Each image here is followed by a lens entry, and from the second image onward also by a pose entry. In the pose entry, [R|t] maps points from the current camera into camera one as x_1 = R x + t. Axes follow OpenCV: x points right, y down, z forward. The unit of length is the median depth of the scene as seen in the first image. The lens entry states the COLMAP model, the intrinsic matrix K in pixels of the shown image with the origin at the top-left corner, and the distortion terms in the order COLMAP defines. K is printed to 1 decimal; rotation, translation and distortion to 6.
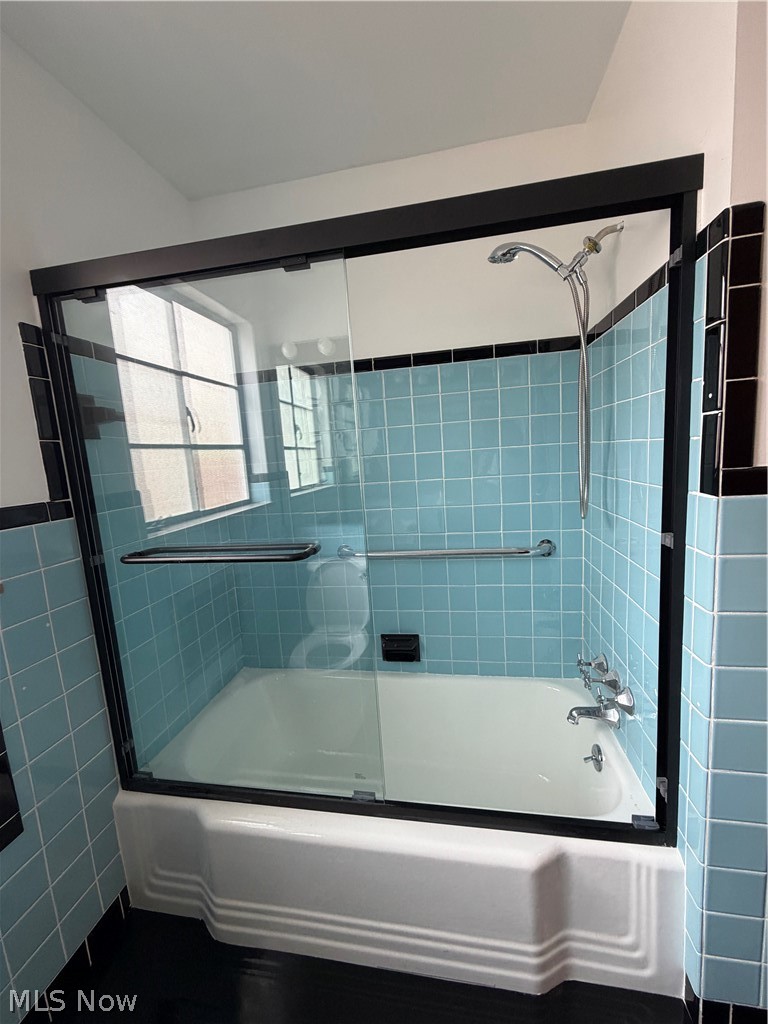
lens RADIAL K [[409.4, 0, 384.0], [0, 409.4, 512.0], [0, 0, 1]] dist [0.002140, 0.000260]
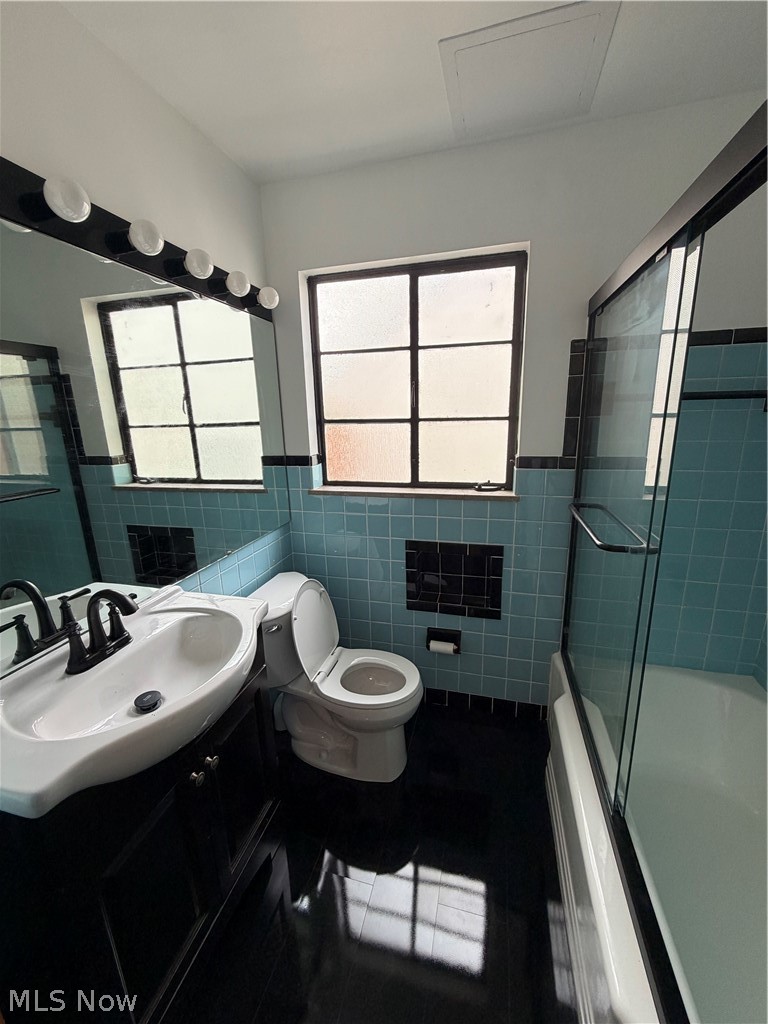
lens RADIAL K [[409.4, 0, 384.0], [0, 409.4, 512.0], [0, 0, 1]] dist [0.002140, 0.000260]
pose [[-0.092459, 0.287840, -0.953205, 0.830367], [-0.105391, 0.949099, 0.296823, -0.222554], [0.990123, 0.127903, -0.057417, 0.451549]]
